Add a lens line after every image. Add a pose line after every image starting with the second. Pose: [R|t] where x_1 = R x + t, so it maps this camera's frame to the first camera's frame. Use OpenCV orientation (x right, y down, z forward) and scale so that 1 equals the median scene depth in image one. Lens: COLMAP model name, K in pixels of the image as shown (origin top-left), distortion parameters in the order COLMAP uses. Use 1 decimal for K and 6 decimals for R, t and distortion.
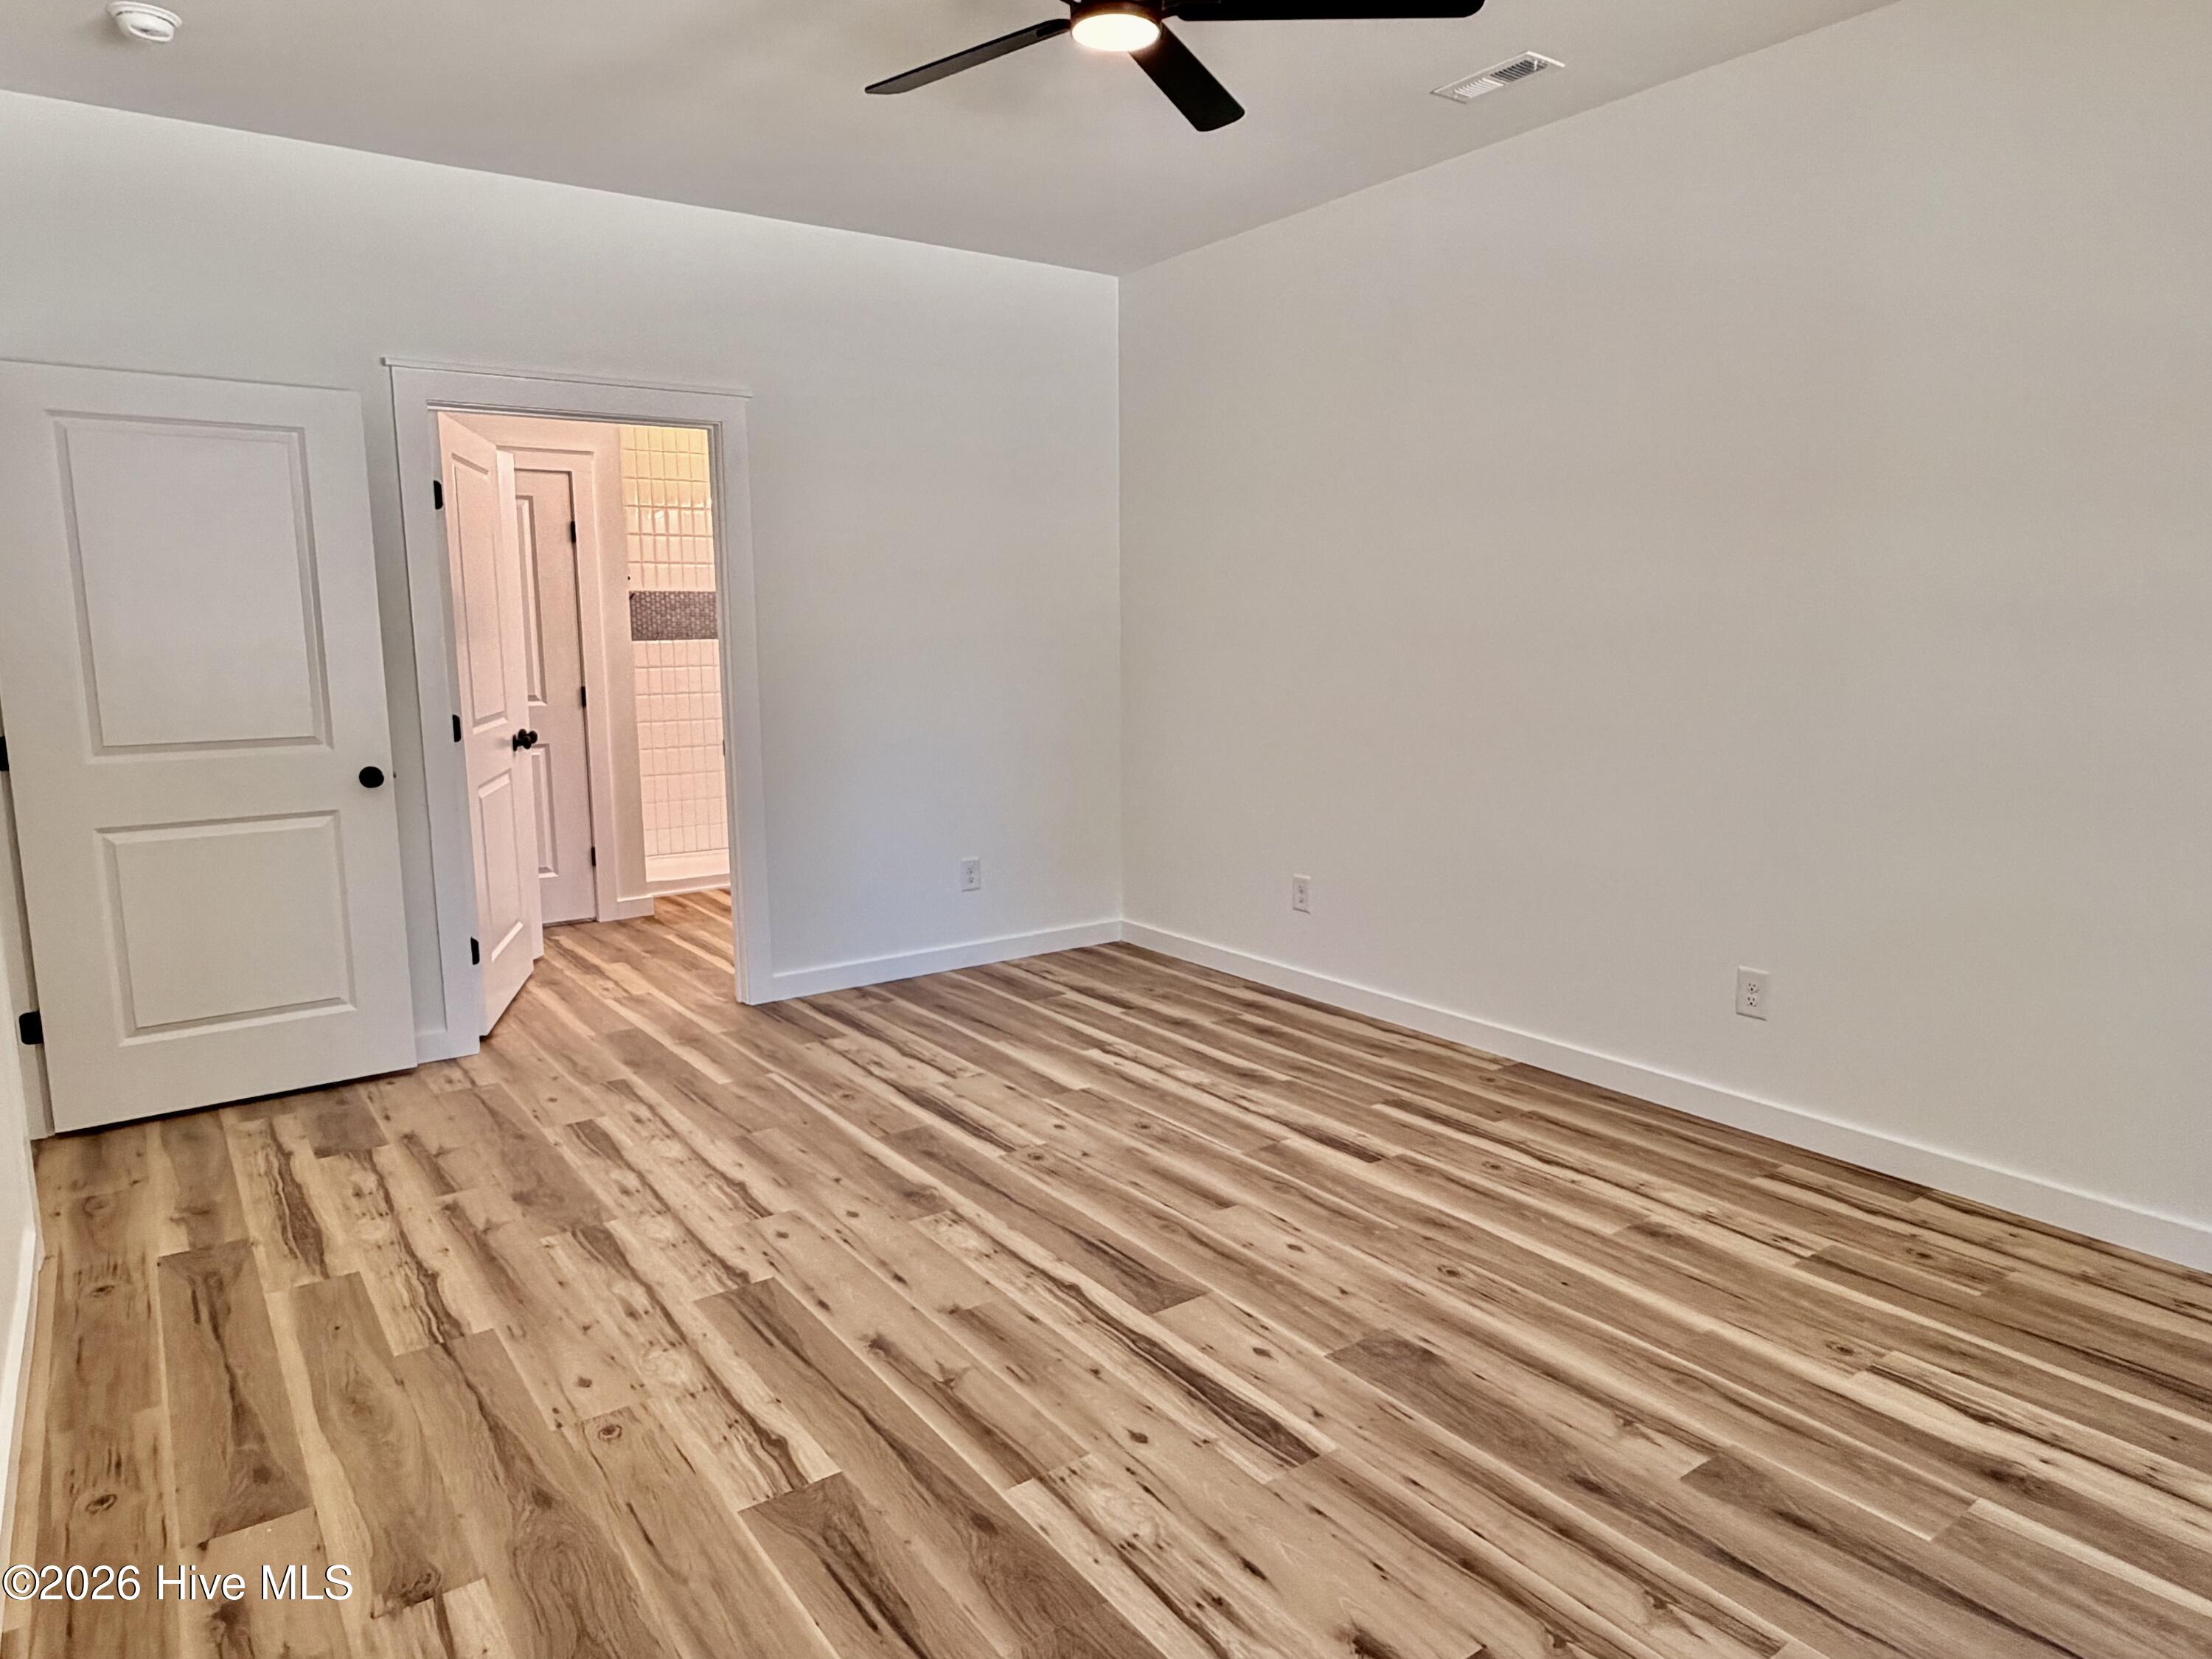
lens RADIAL K [[1377.0, 0, 1111.4], [0, 1377.0, 820.0], [0, 0, 1]] dist [-0.000229, -0.002237]
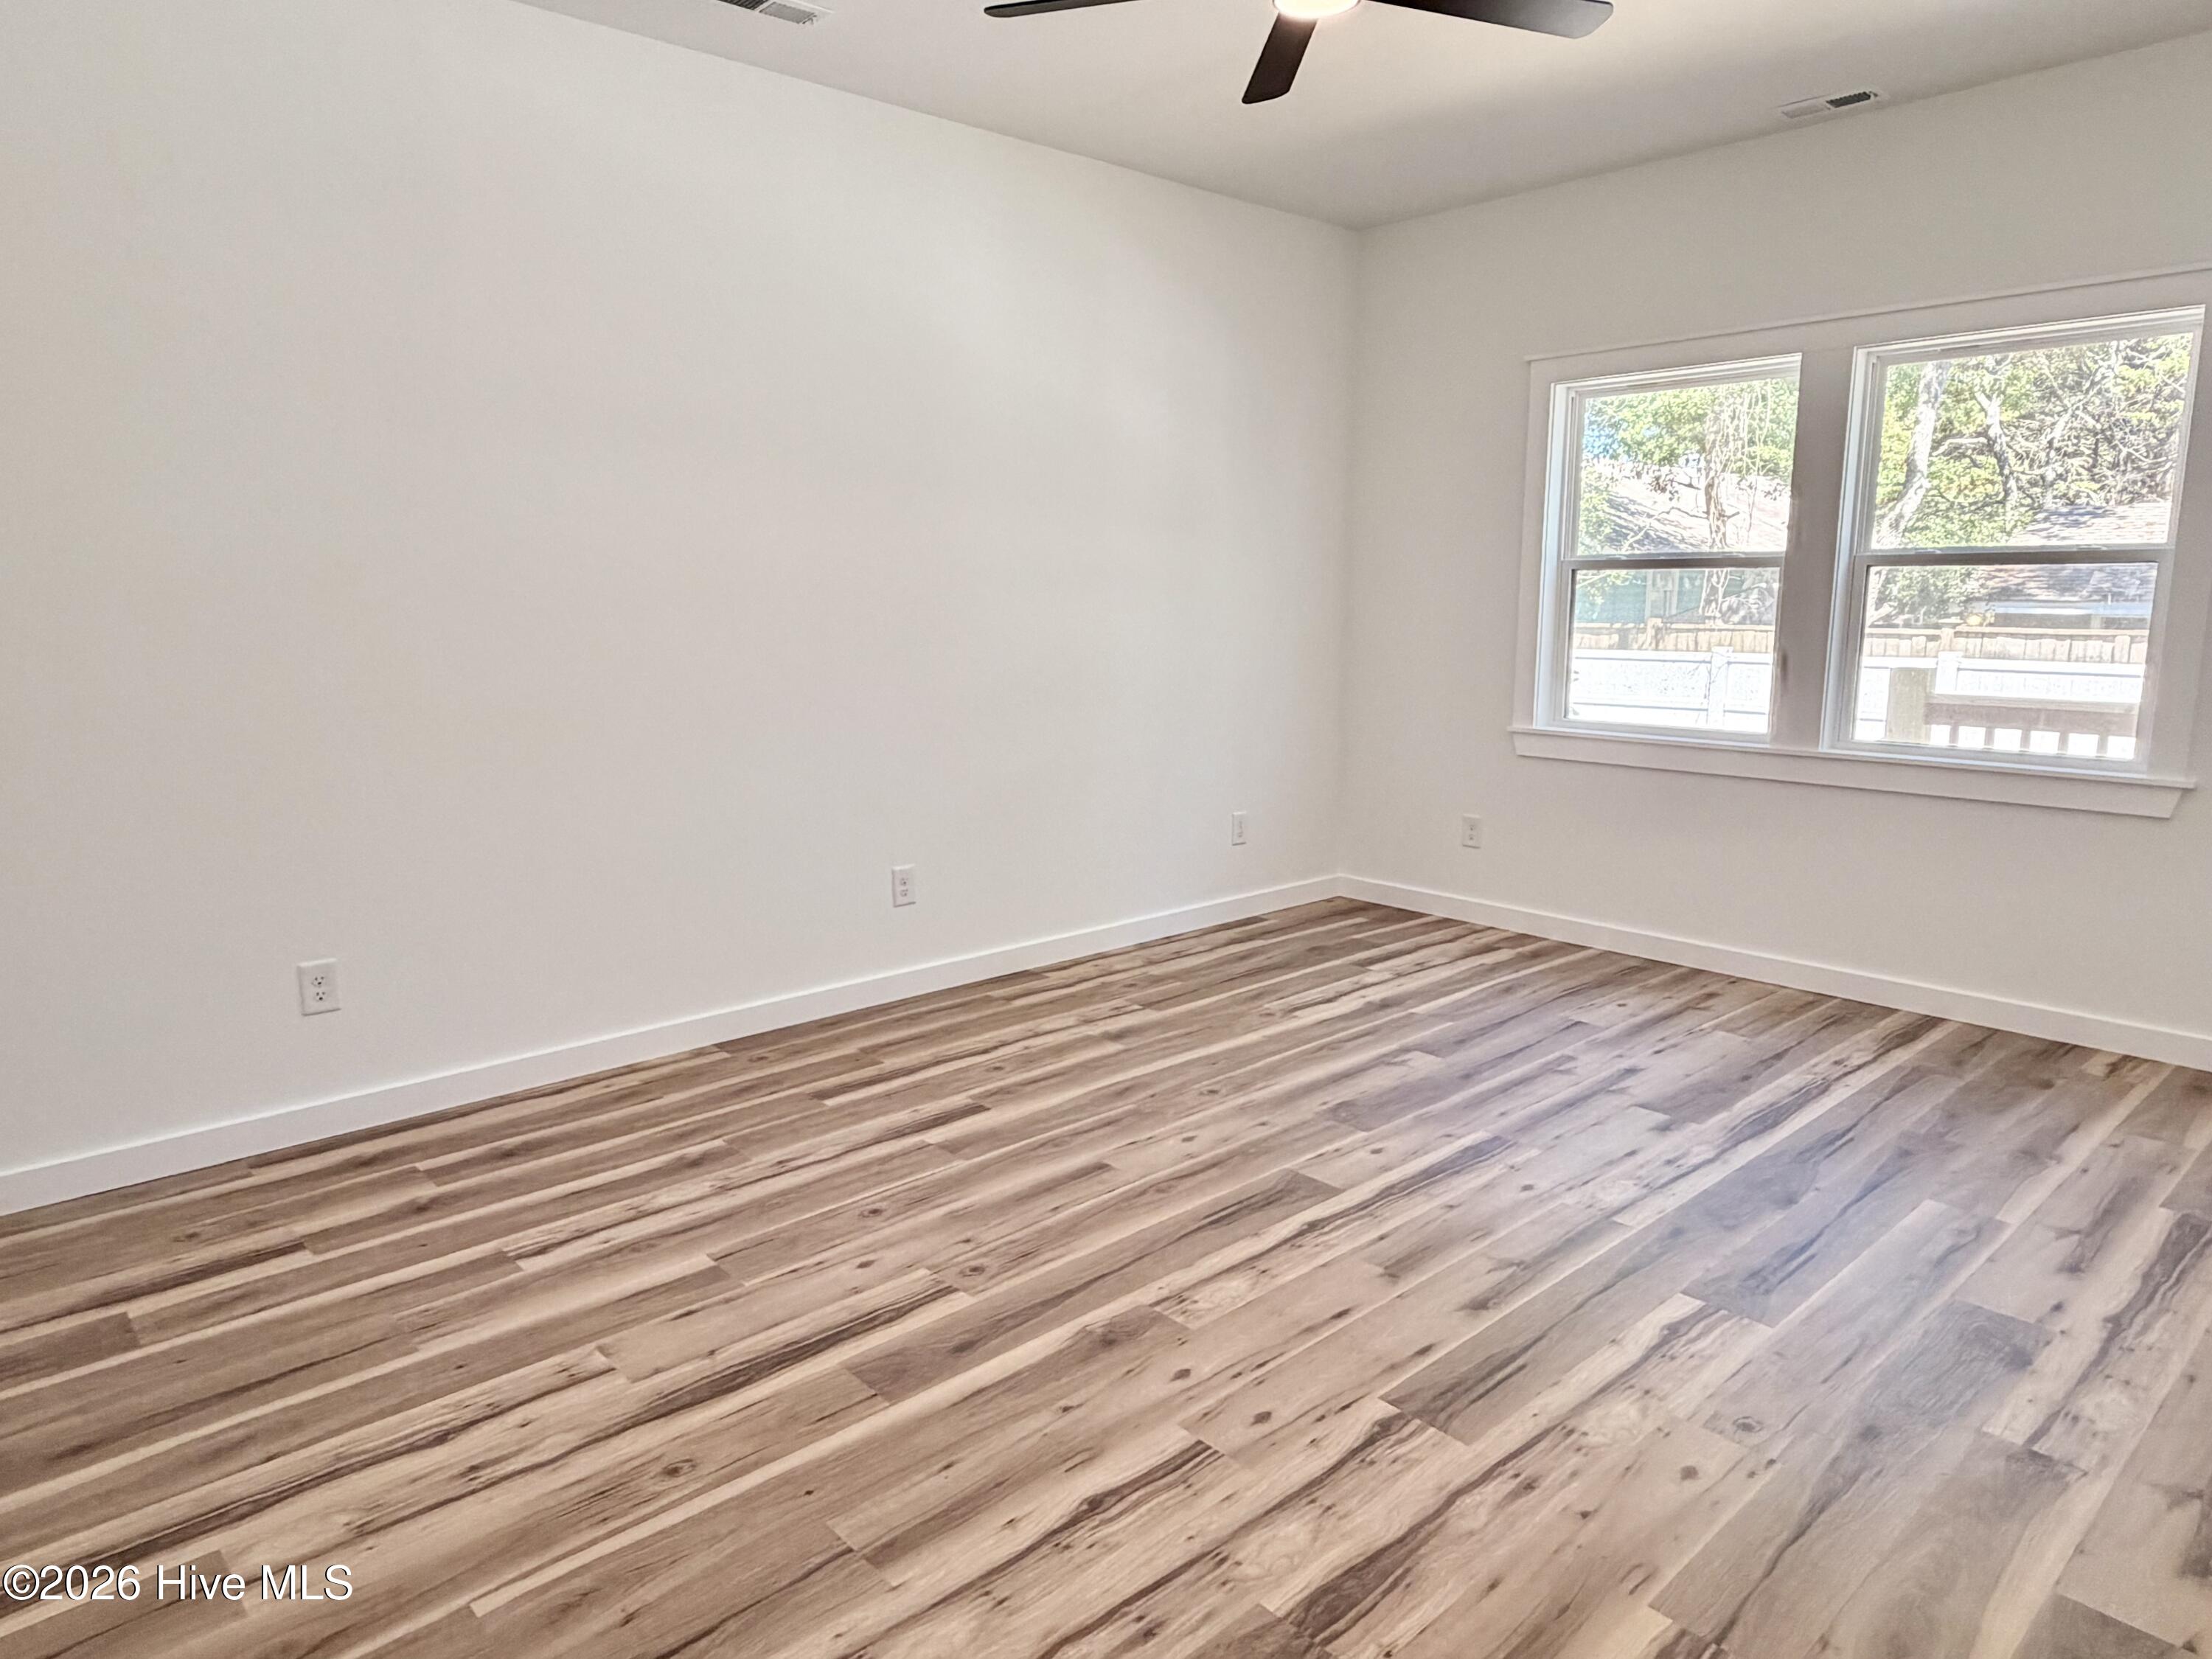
lens RADIAL K [[1377.0, 0, 1098.3], [0, 1377.0, 819.1], [0, 0, 1]] dist [-0.000229, -0.002237]
pose [[-0.103769, -0.158506, 0.981890, -0.882637], [0.146456, 0.974023, 0.172714, -0.139526], [-0.983759, 0.161726, -0.077859, 1.083448]]
